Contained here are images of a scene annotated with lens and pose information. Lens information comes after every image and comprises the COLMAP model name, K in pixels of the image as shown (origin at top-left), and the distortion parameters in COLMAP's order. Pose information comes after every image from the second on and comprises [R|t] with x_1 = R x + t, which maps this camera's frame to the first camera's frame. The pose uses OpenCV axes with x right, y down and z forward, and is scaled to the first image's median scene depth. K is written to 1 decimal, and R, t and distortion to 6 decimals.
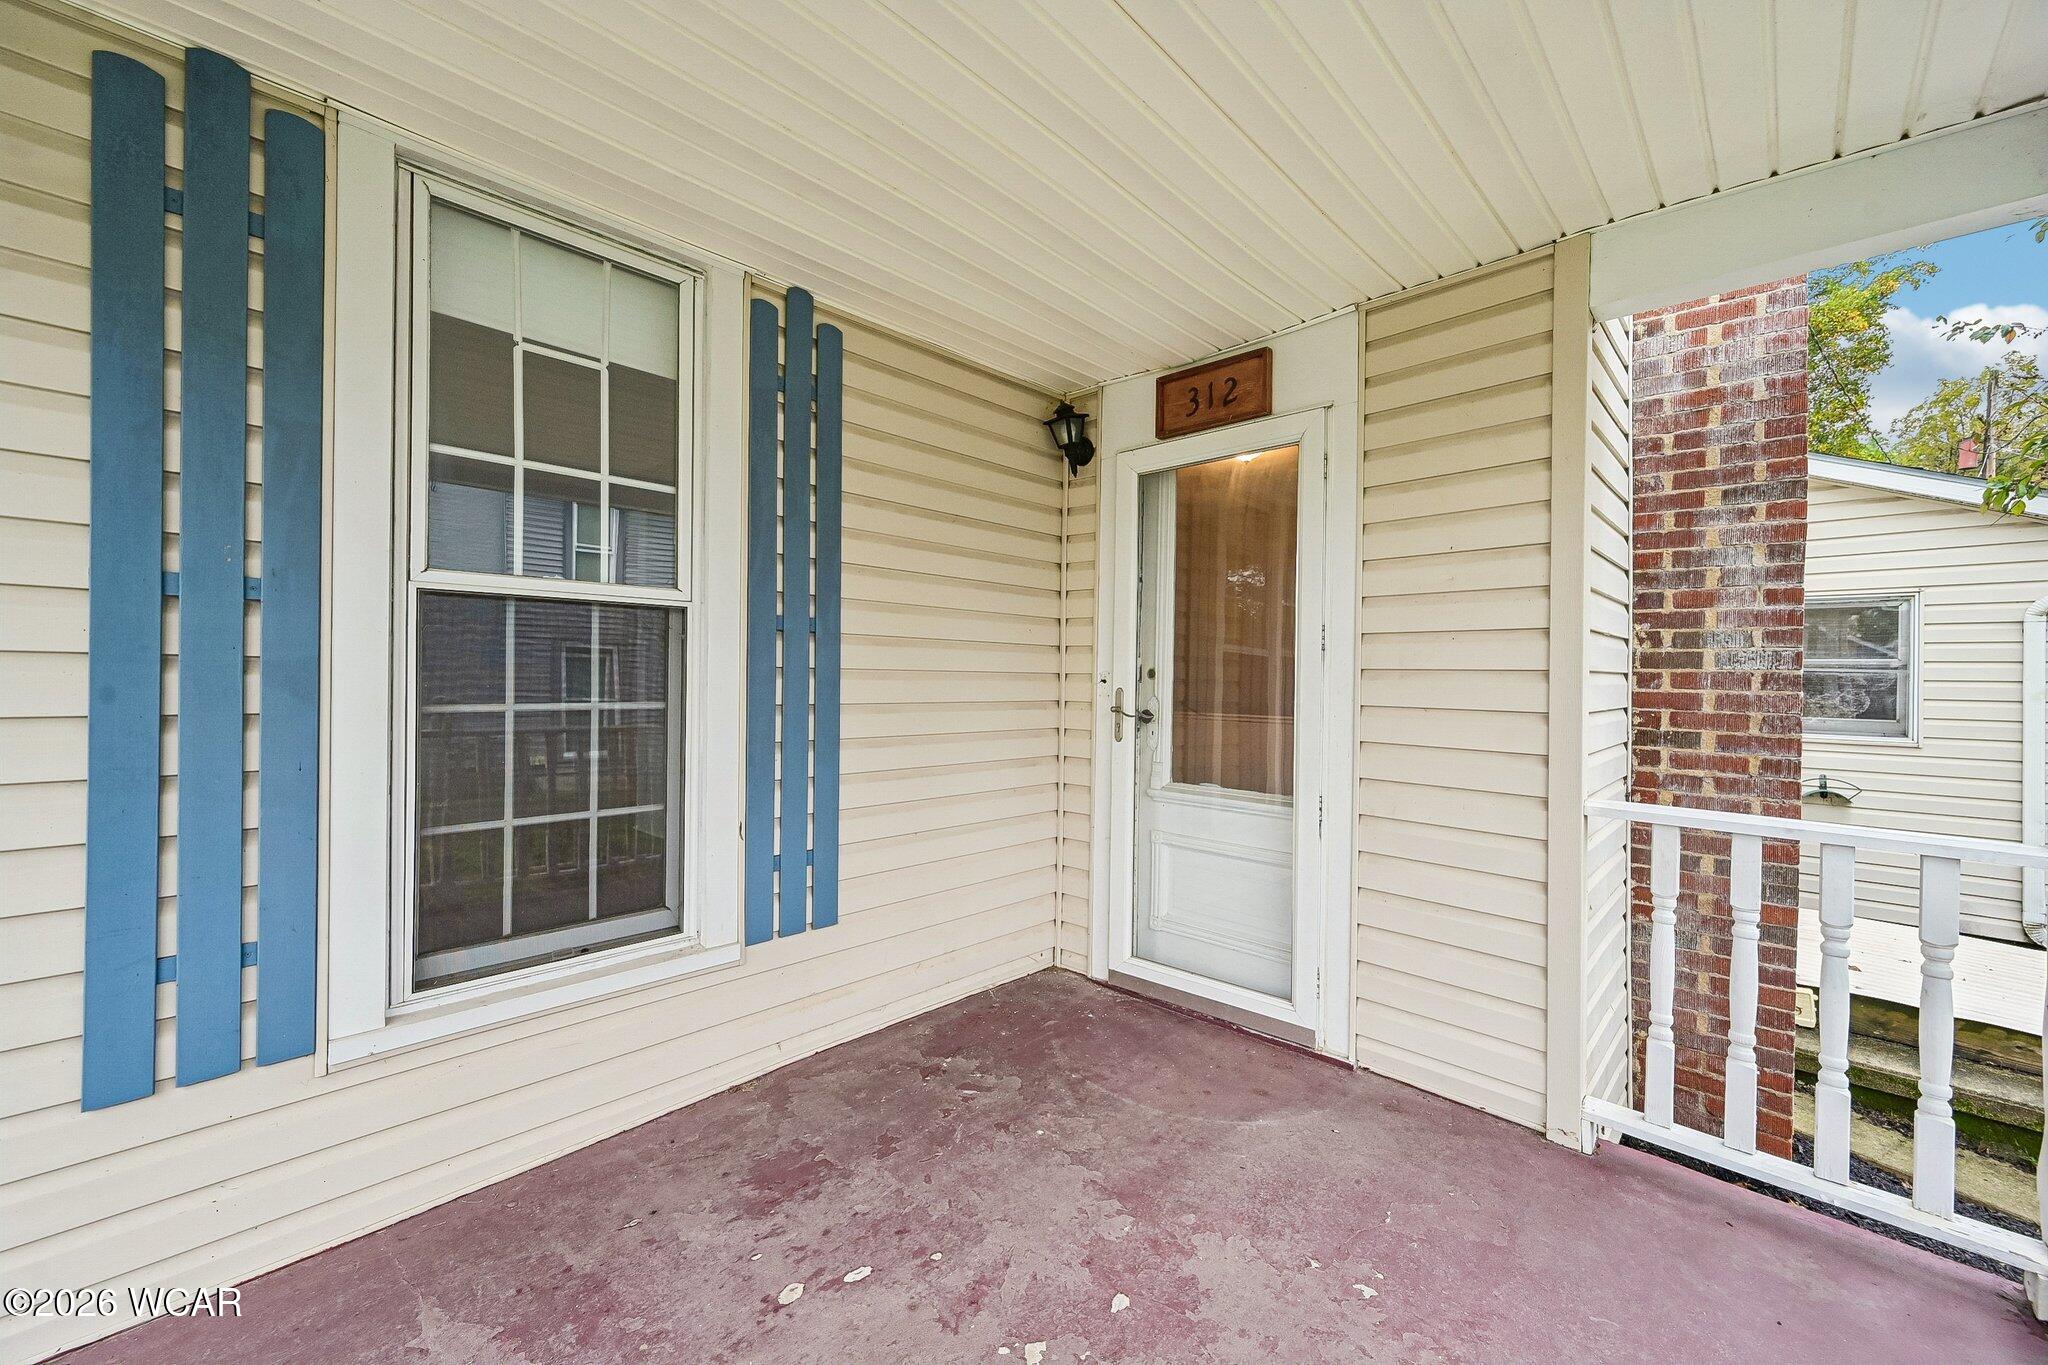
lens RADIAL K [[808.1, 0, 1023.8], [0, 808.1, 676.1], [0, 0, 1]] dist [-0.000310, 0.000317]
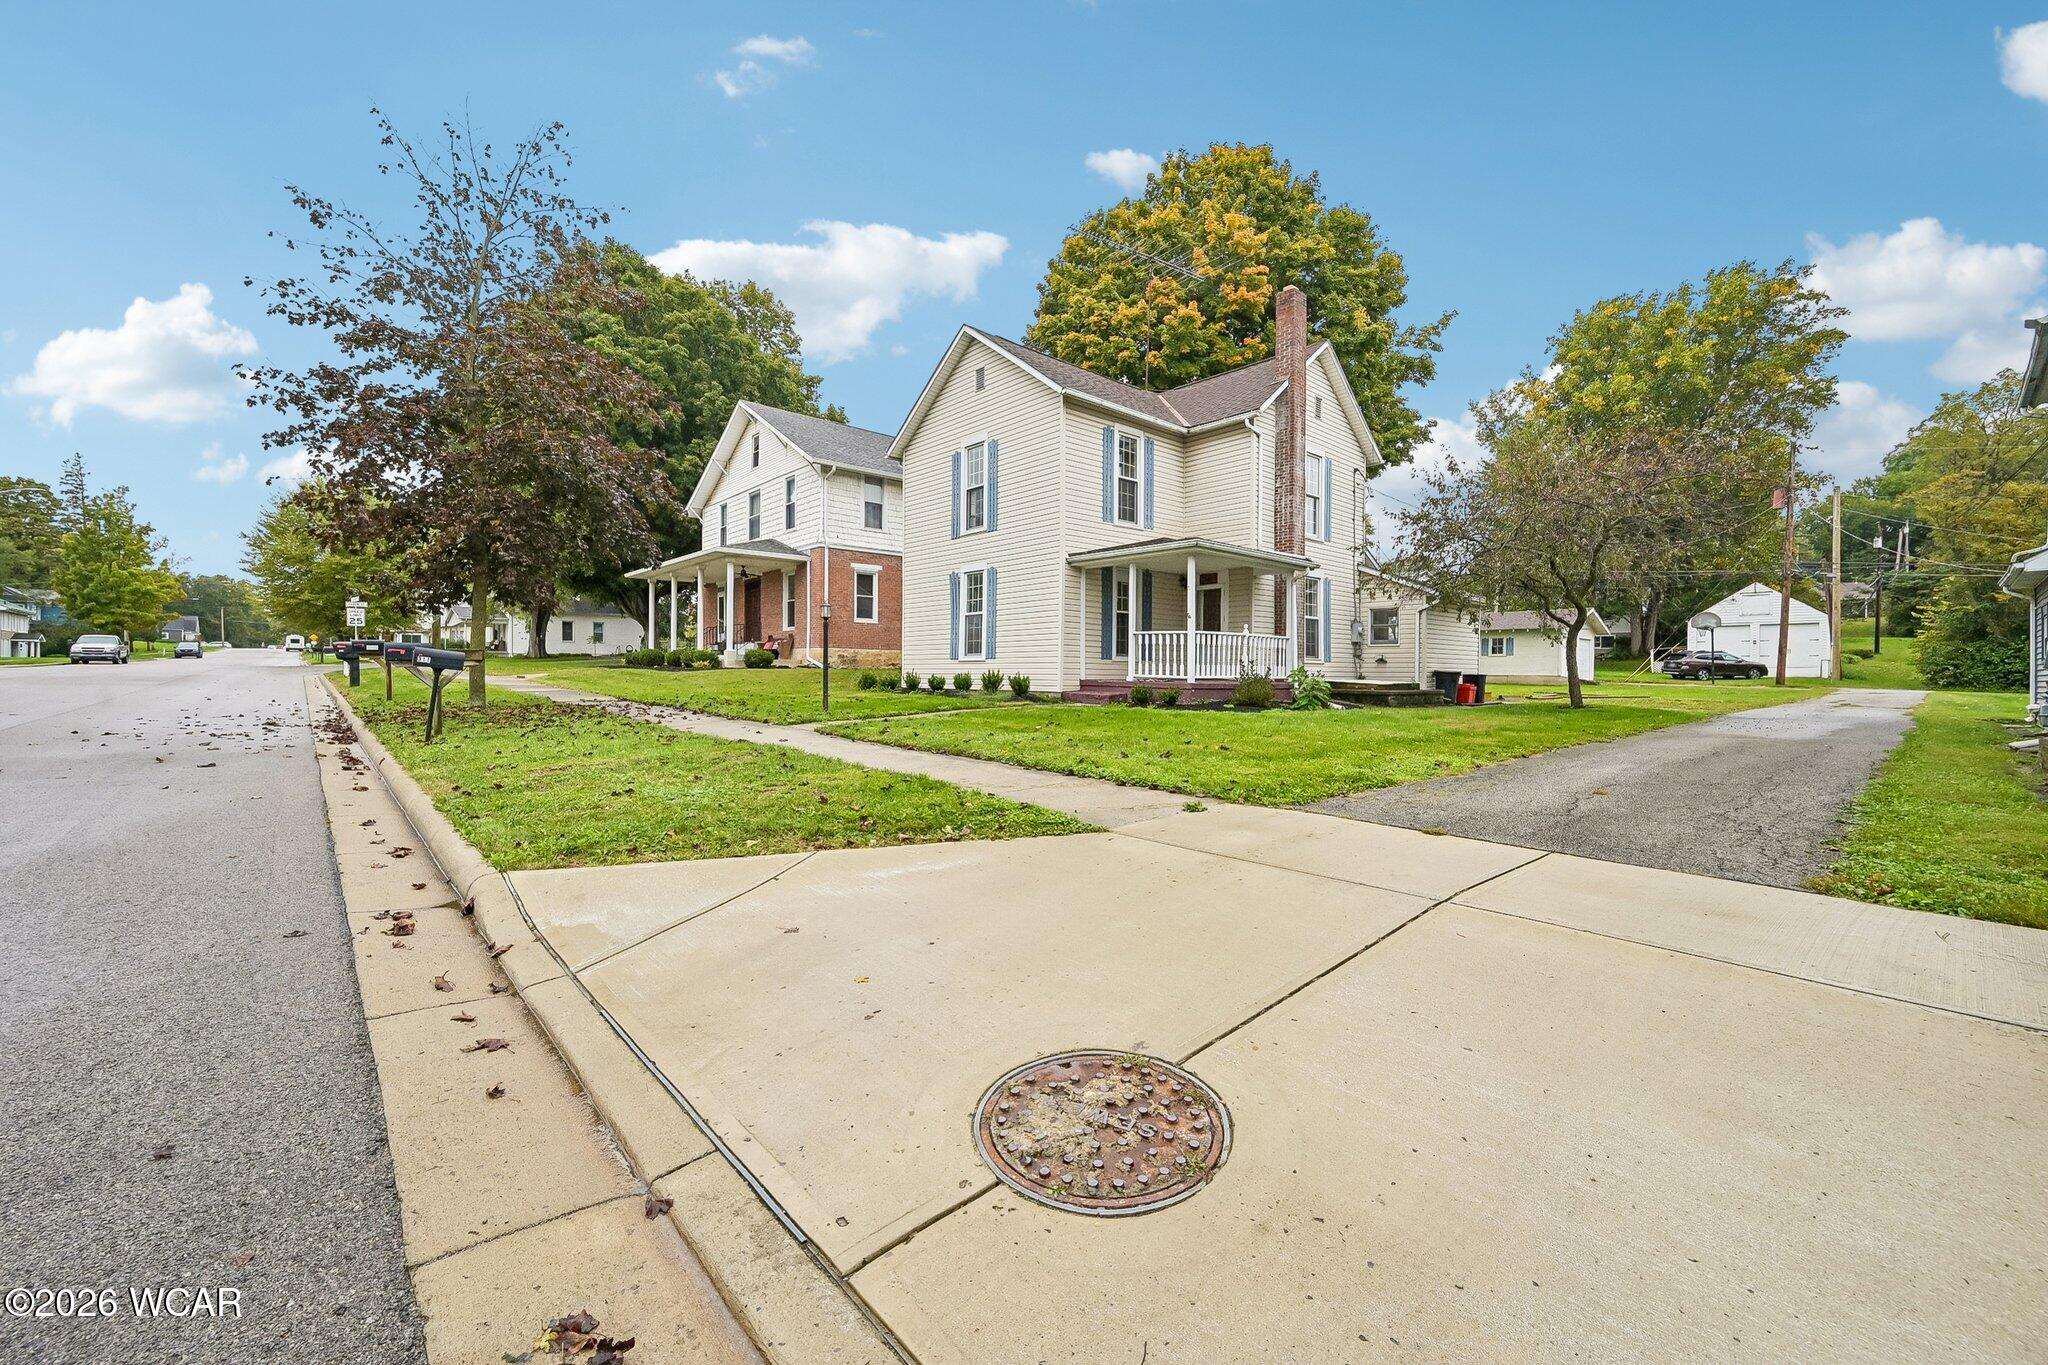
lens RADIAL K [[808.1, 0, 1023.8], [0, 808.1, 676.1], [0, 0, 1]] dist [-0.000310, 0.000317]
pose [[0.996942, -0.005847, -0.077928, -0.760356], [0.006001, 0.999980, 0.001744, 0.420288], [0.077917, -0.002206, 0.996957, -5.828567]]
